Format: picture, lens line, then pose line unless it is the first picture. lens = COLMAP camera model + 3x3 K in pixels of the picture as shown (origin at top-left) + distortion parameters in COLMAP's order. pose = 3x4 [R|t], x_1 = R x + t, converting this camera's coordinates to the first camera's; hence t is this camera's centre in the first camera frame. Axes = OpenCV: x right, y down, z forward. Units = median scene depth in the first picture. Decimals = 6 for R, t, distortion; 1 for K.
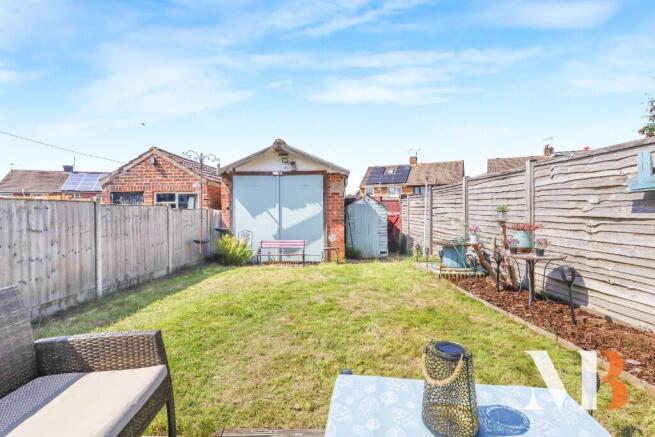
lens RADIAL K [[346.8, 0, 313.0], [0, 346.8, 209.6], [0, 0, 1]] dist [0.024271, 0.000223]
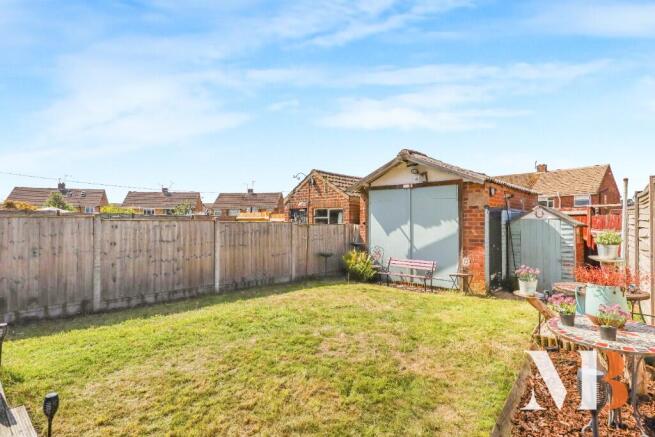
lens RADIAL K [[346.8, 0, 327.1], [0, 346.8, 220.3], [0, 0, 1]] dist [0.024271, 0.000223]
pose [[0.741987, 0.009562, -0.670346, 0.351411], [-0.004626, 0.999947, 0.009143, -0.022318], [0.670398, -0.003683, 0.741992, 0.180931]]
